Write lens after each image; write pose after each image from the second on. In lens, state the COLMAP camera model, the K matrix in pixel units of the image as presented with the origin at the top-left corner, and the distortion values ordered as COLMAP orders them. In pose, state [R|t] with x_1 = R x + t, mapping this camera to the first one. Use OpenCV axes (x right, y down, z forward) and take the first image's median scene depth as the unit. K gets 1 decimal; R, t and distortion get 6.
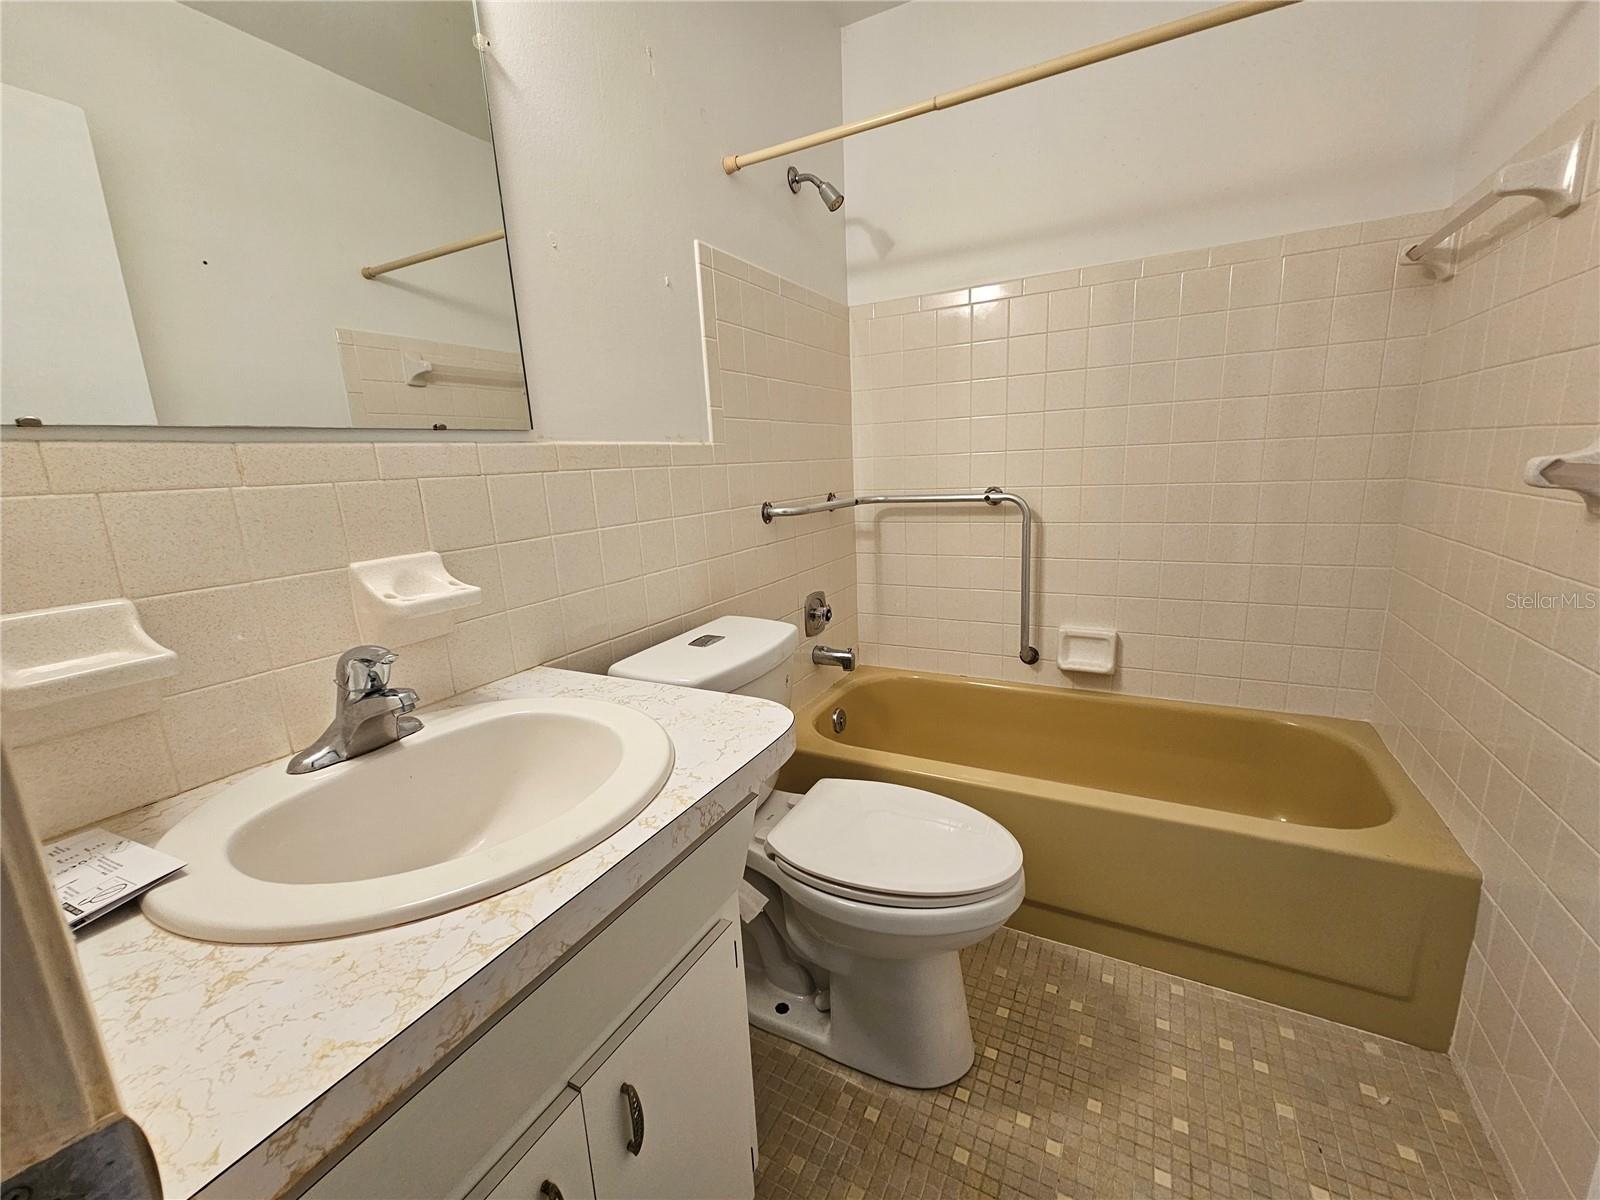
lens RADIAL K [[655.6, 0, 808.6], [0, 655.6, 598.8], [0, 0, 1]] dist [-0.000418, 0.000494]
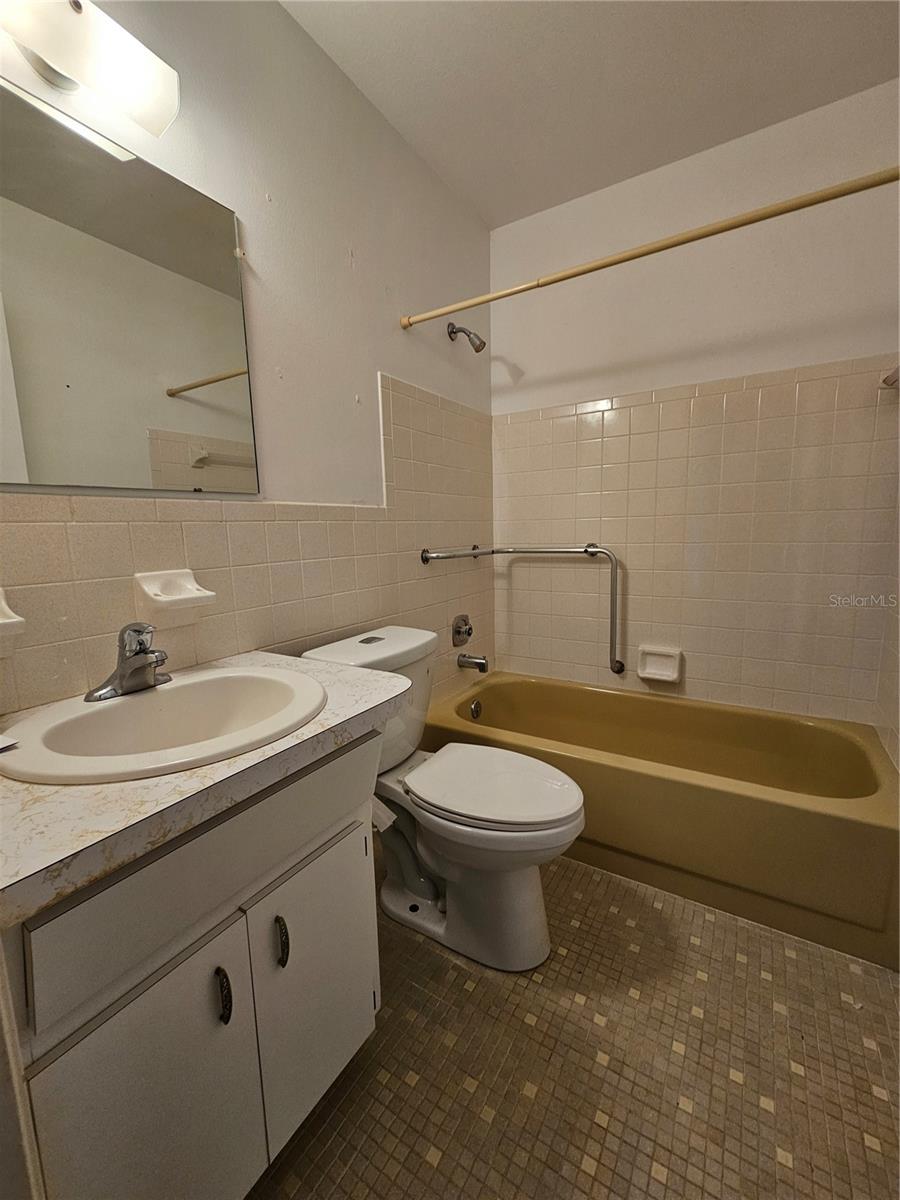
lens RADIAL K [[491.7, 0, 446.7], [0, 491.7, 597.5], [0, 0, 1]] dist [-0.000418, 0.000494]
pose [[0.997136, 0.030479, -0.069210, 0.090245], [-0.034909, 0.997356, -0.063730, 0.036390], [0.067085, 0.065964, 0.995564, -0.082988]]
